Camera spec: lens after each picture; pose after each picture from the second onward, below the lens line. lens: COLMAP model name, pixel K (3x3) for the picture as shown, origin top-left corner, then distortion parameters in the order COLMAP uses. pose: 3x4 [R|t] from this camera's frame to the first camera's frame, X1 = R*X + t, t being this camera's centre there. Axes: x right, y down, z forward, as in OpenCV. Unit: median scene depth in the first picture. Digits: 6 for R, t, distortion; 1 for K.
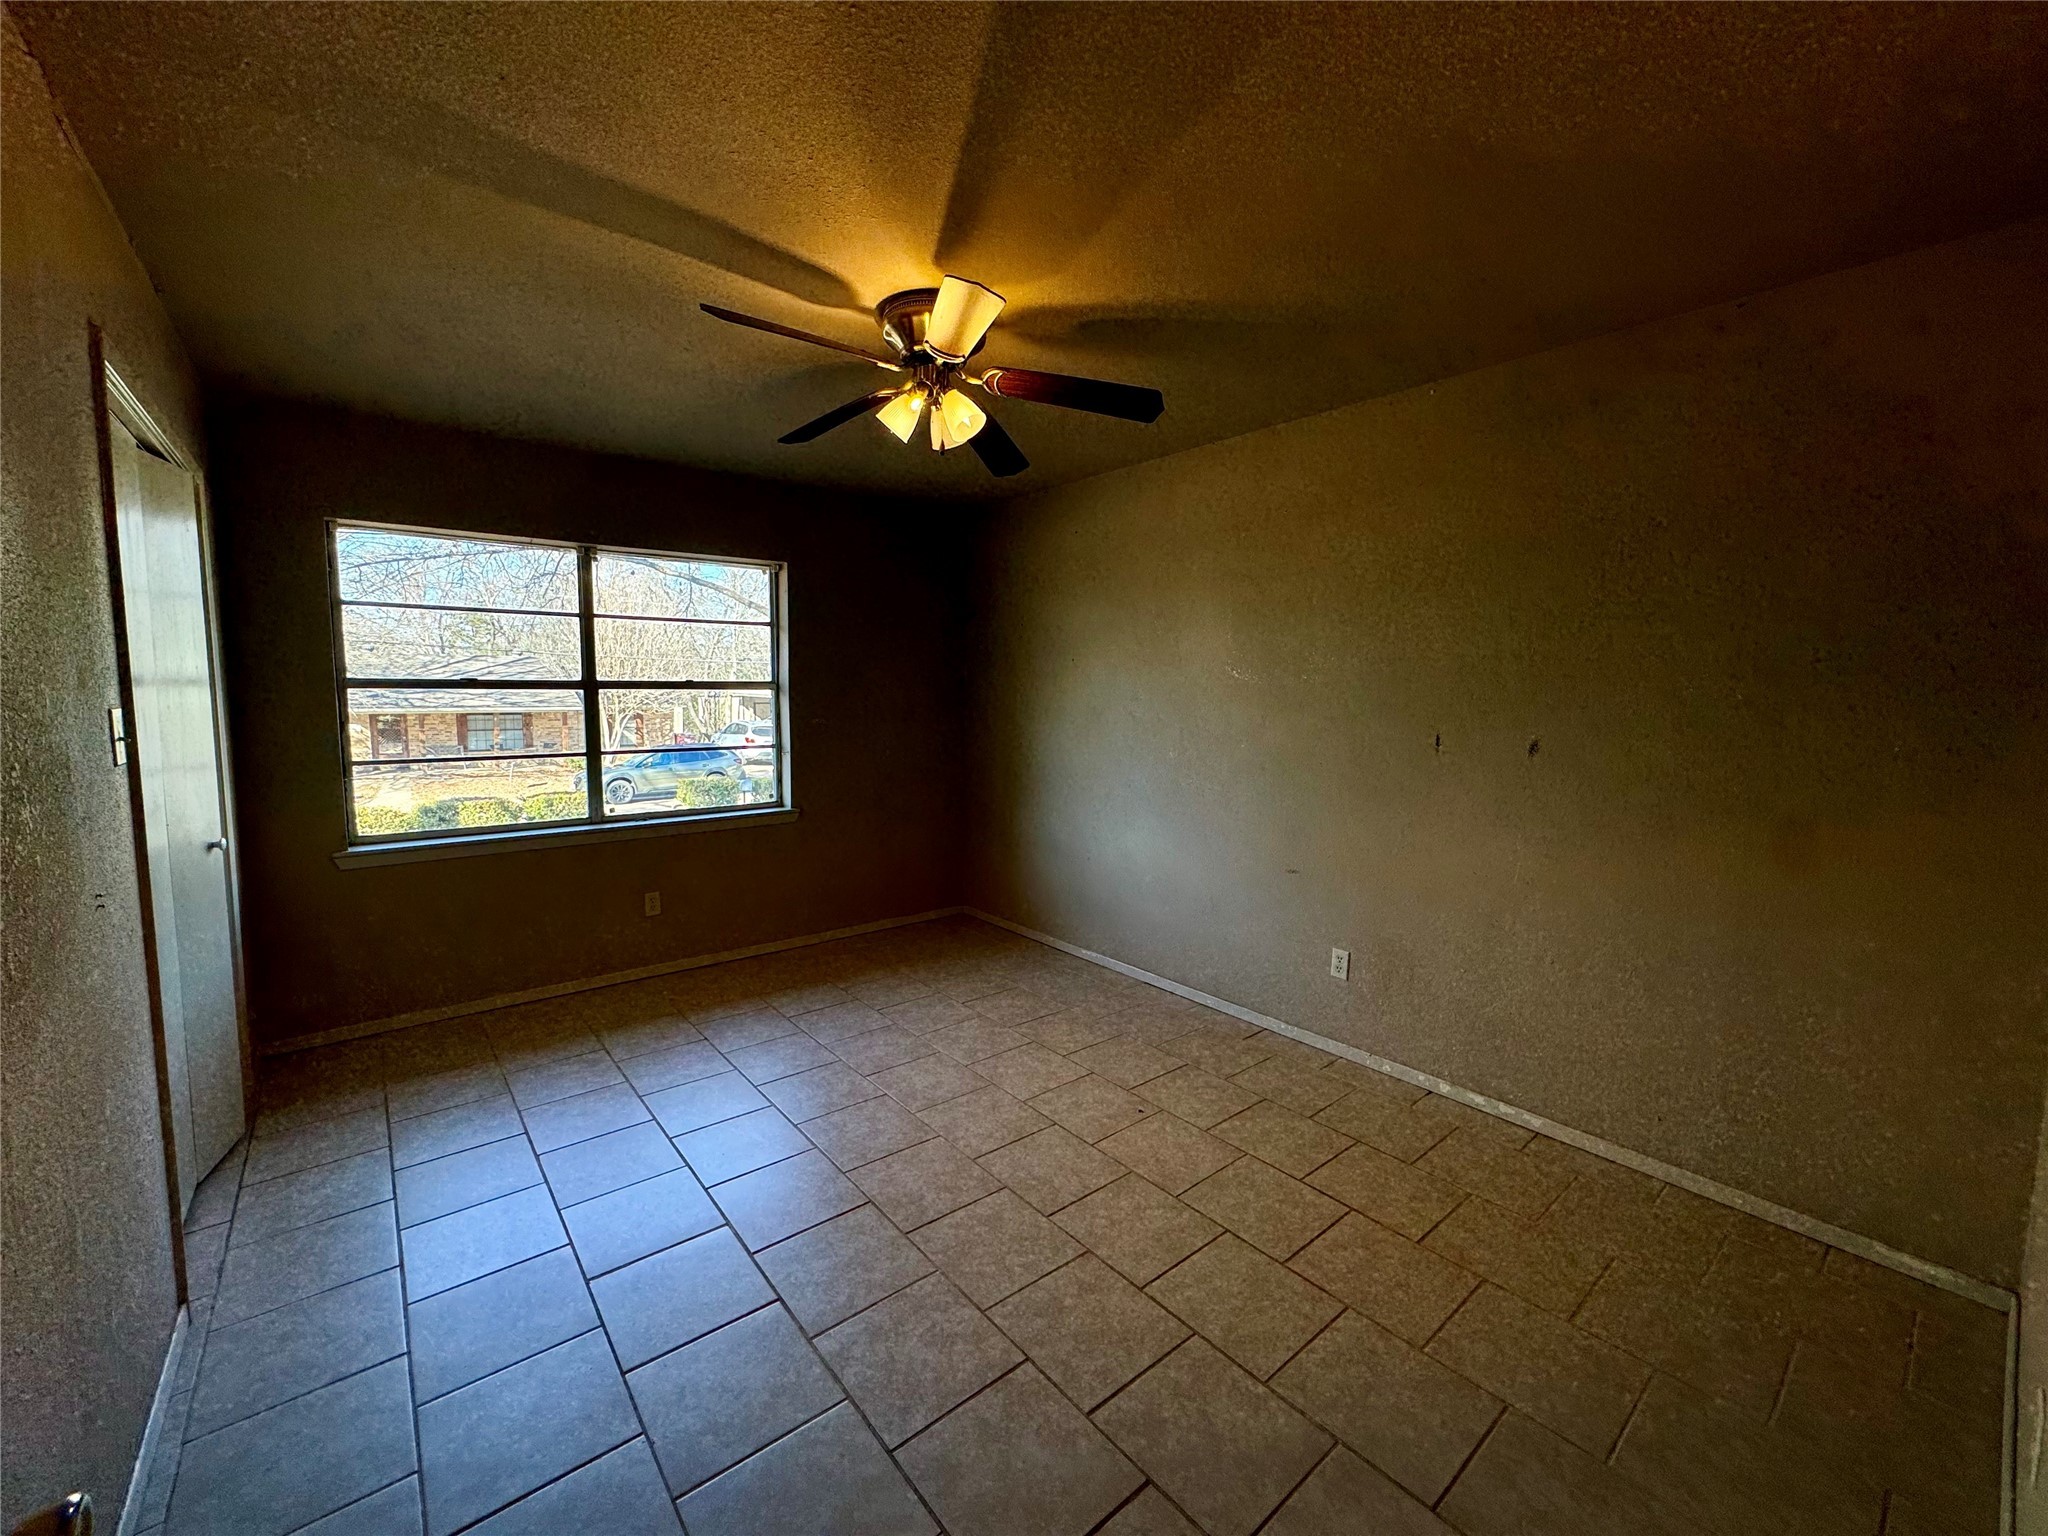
lens RADIAL K [[815.3, 0, 1020.4], [0, 815.3, 765.3], [0, 0, 1]] dist [-0.002549, 0.000590]
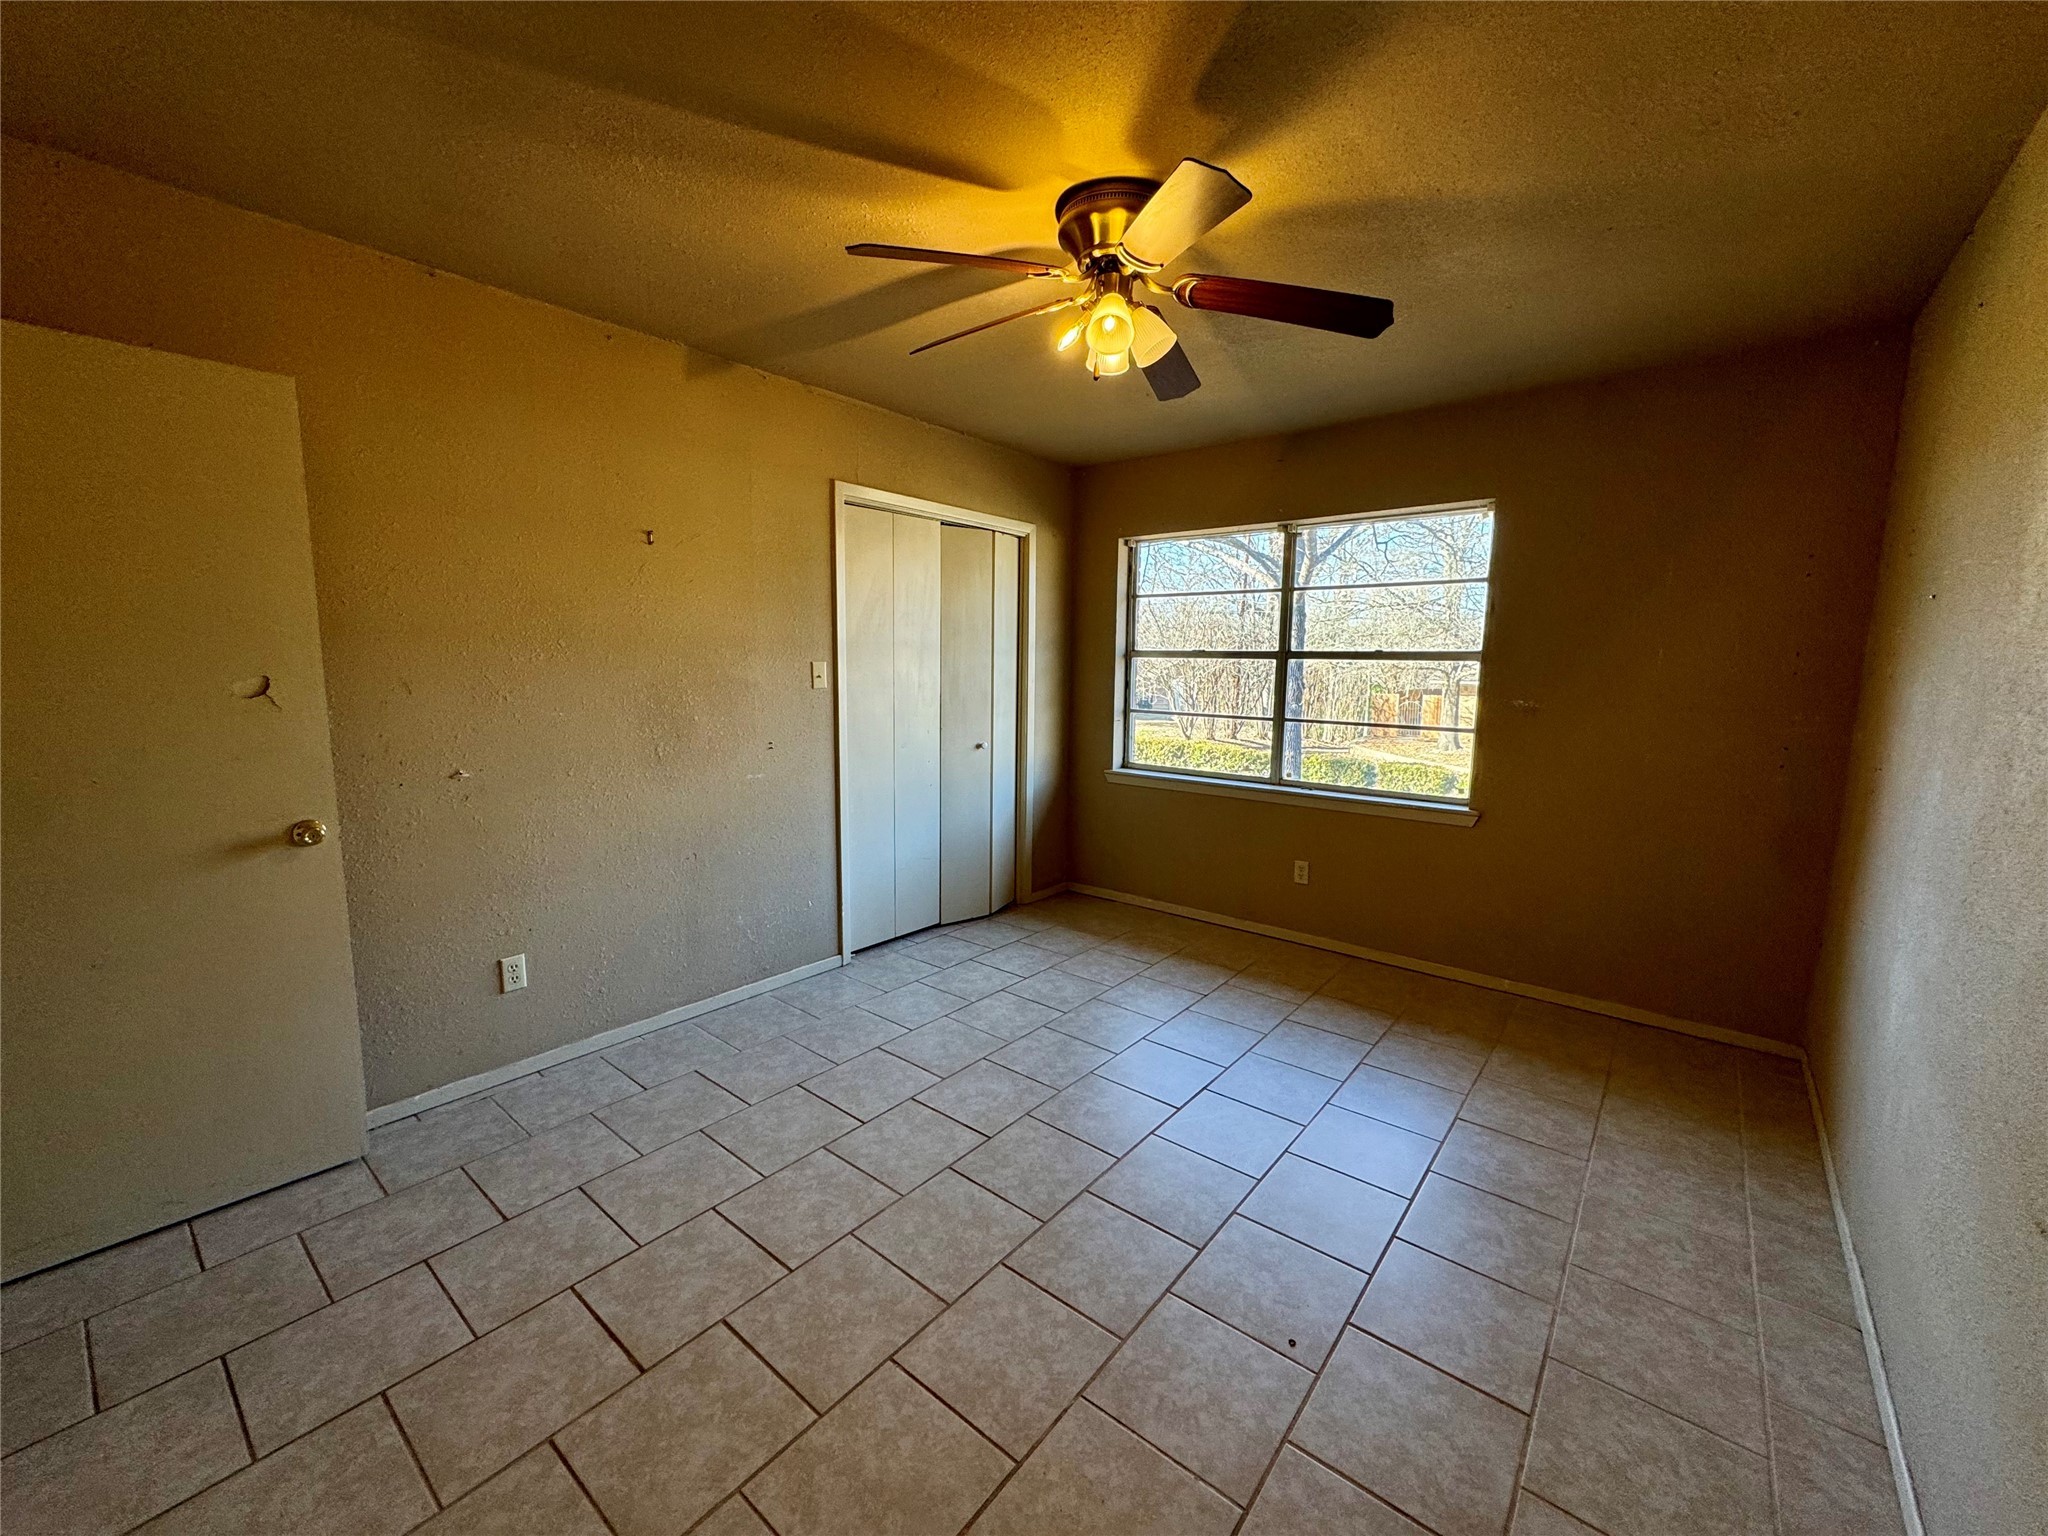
lens RADIAL K [[815.3, 0, 1026.5], [0, 815.3, 764.9], [0, 0, 1]] dist [-0.002549, 0.000590]
pose [[0.198588, 0.125983, -0.971952, 0.544002], [-0.102646, 0.988923, 0.107210, -0.042970], [0.974693, 0.078477, 0.209320, 0.538657]]
